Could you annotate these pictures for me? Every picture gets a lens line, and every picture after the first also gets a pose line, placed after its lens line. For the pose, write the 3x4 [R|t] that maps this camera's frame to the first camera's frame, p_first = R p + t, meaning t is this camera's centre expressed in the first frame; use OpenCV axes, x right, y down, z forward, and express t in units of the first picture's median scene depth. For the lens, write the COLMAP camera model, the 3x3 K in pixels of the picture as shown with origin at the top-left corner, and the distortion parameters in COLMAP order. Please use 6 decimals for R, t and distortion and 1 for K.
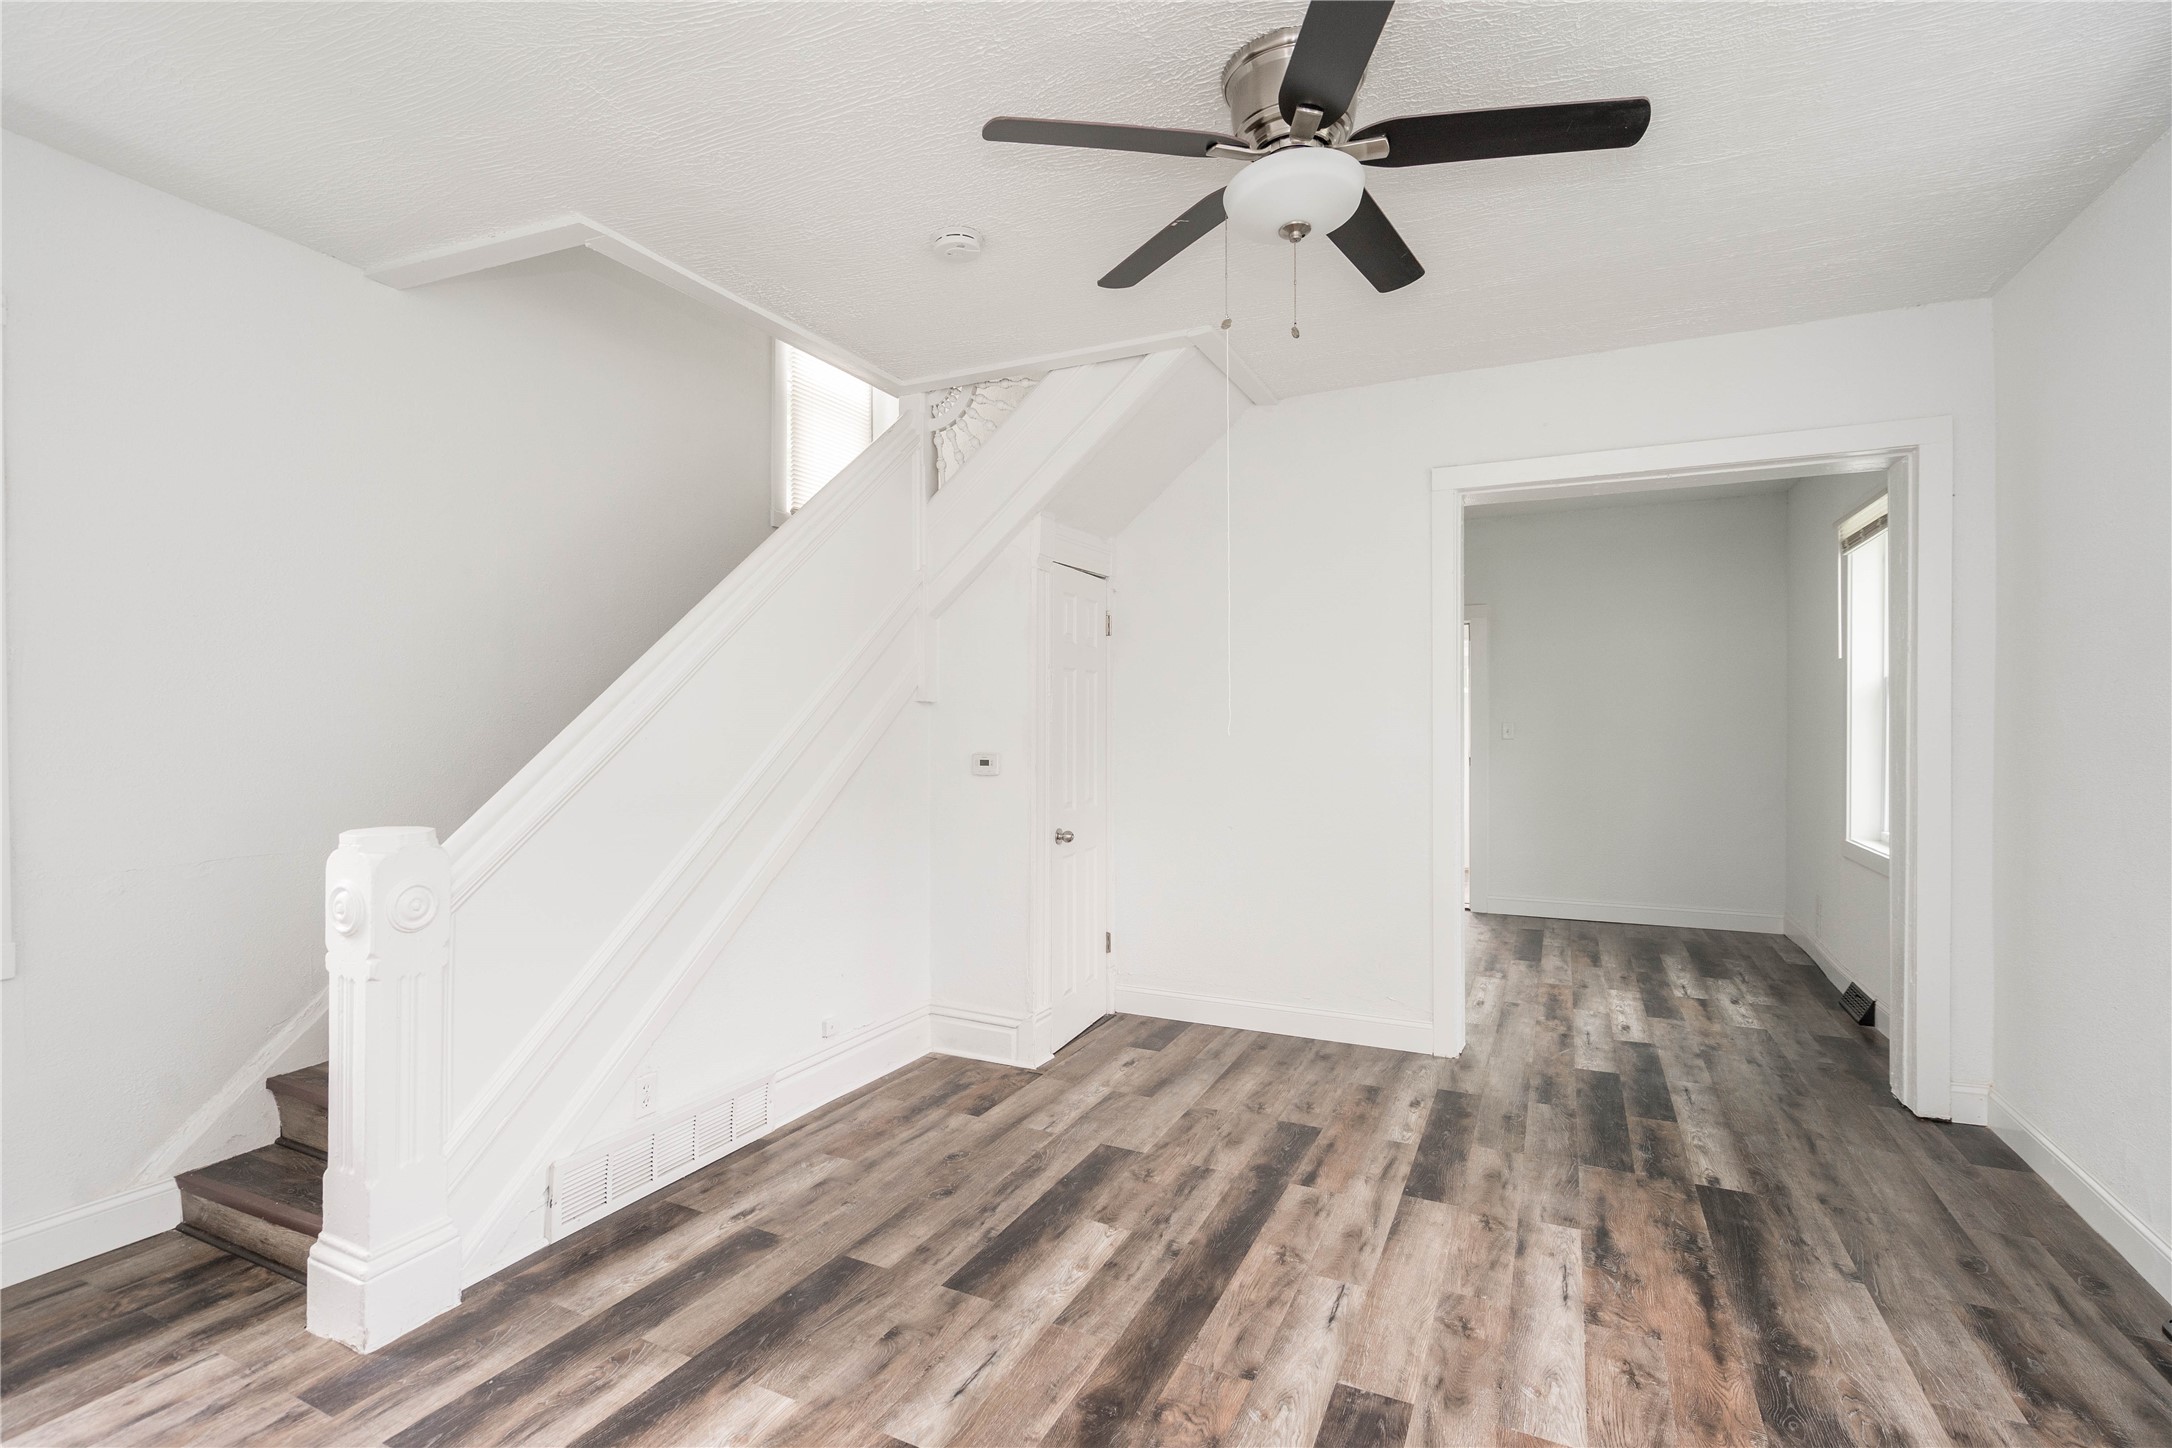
lens RADIAL K [[1002.1, 0, 1086.0], [0, 1002.1, 724.0], [0, 0, 1]] dist [0.006870, 0.000781]
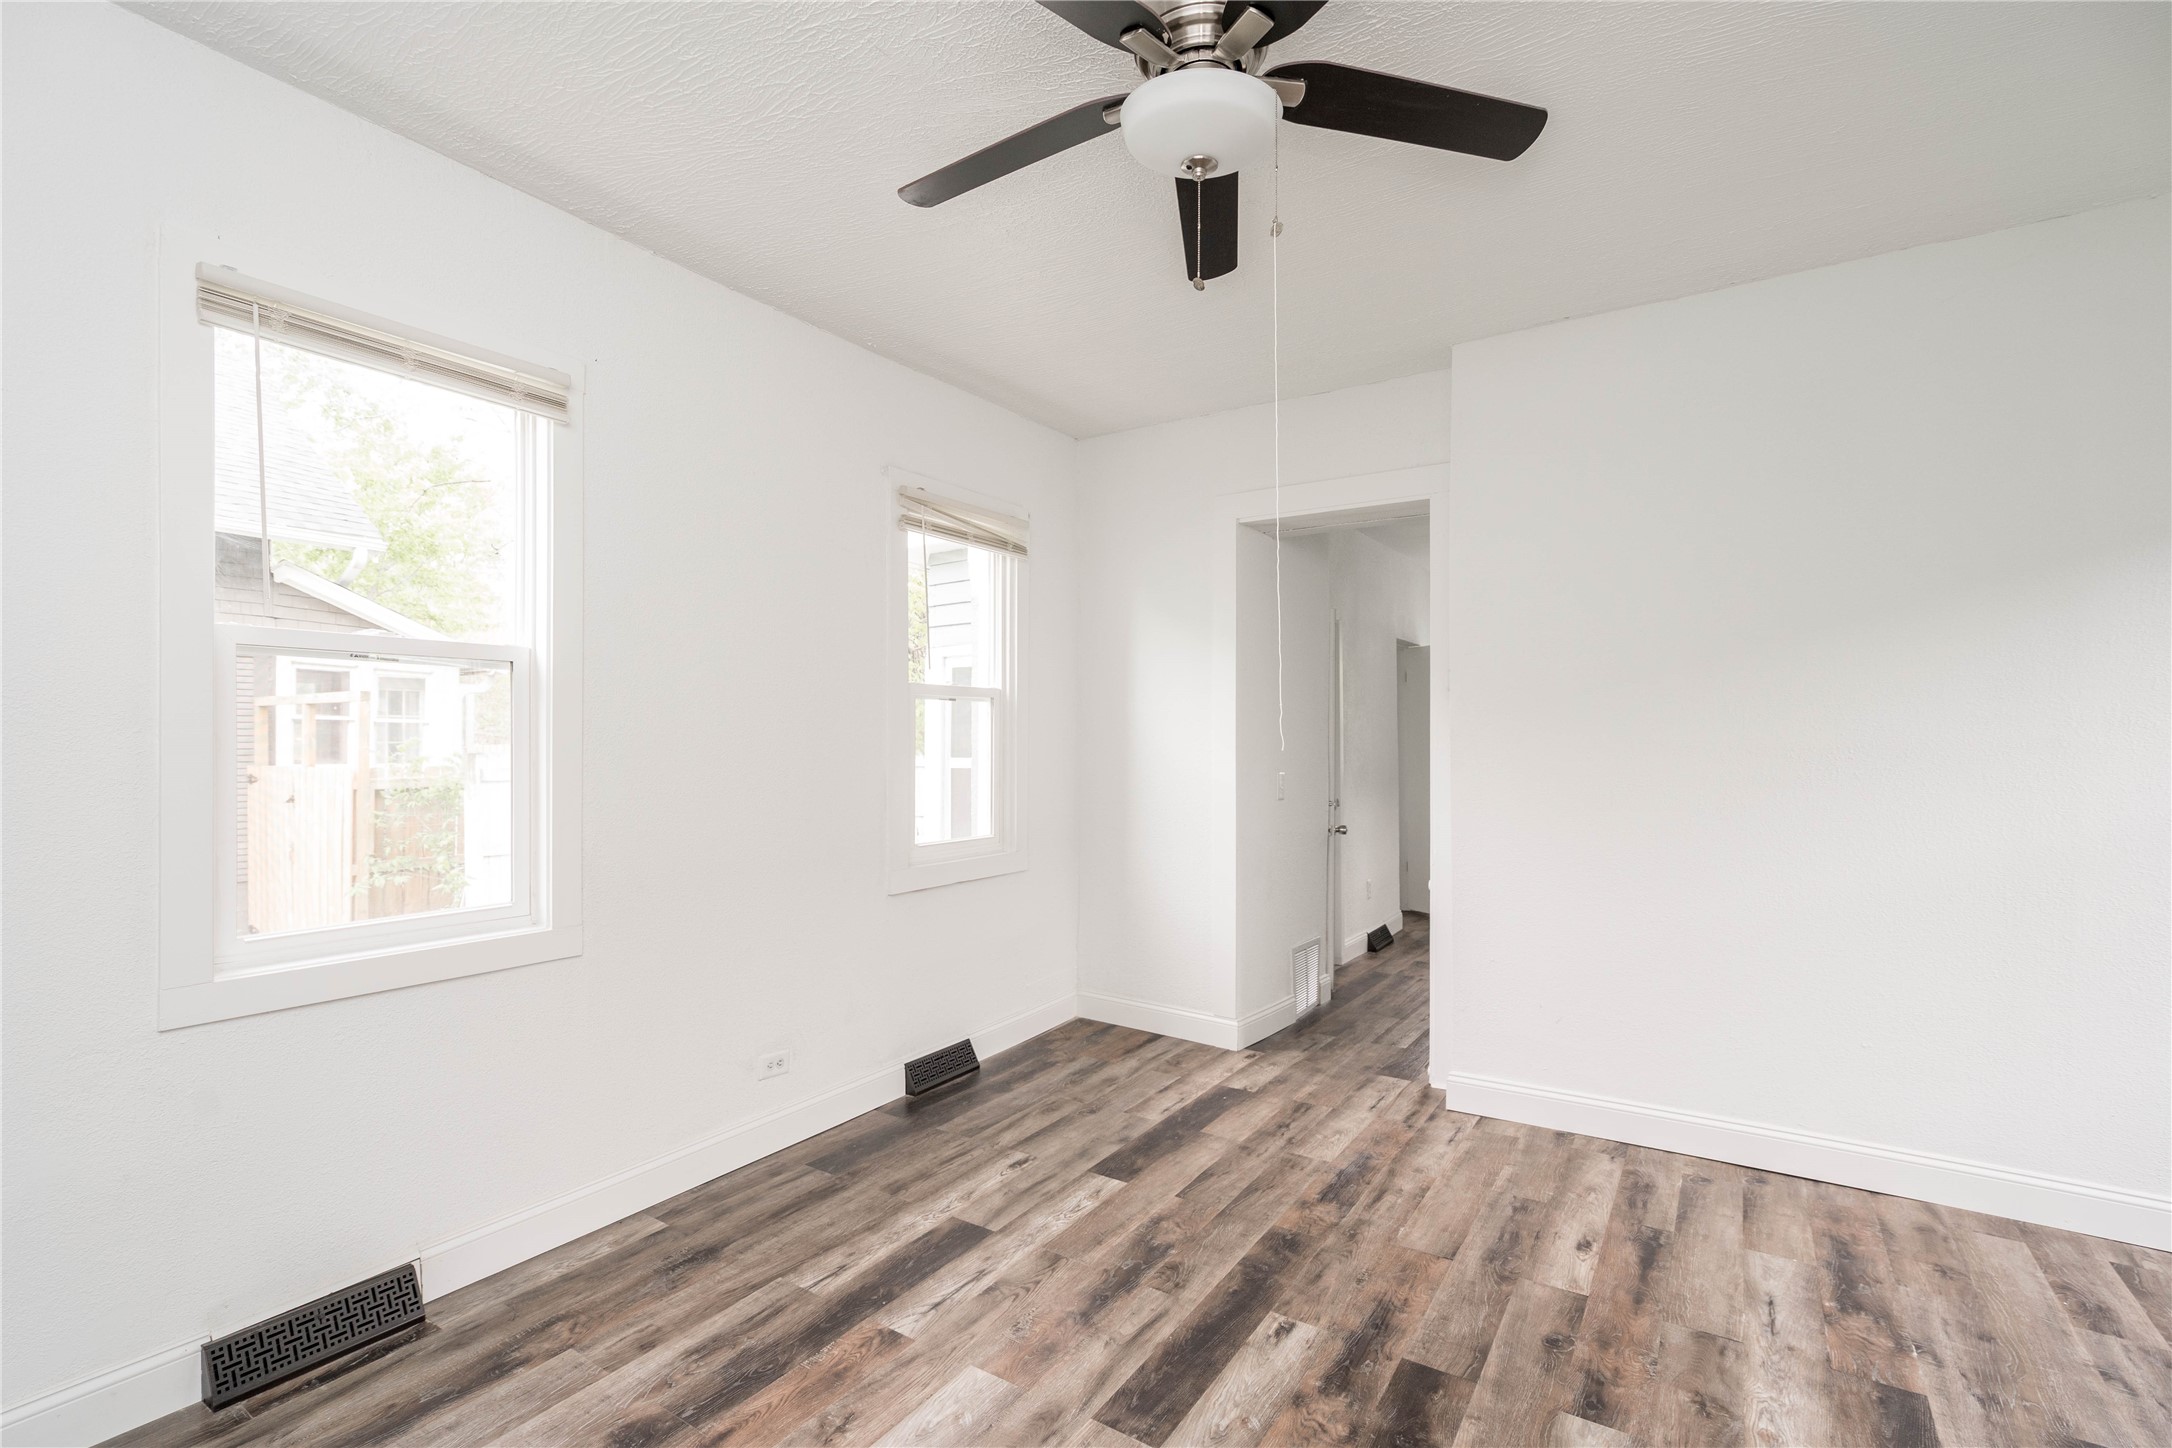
lens RADIAL K [[999.1, 0, 1069.1], [0, 999.1, 723.0], [0, 0, 1]] dist [-0.000579, -0.000185]
pose [[-0.989008, -0.000008, 0.147863, 0.134872], [-0.001903, 0.999918, -0.012675, -0.002841], [-0.147851, -0.012817, -0.988927, 1.346249]]
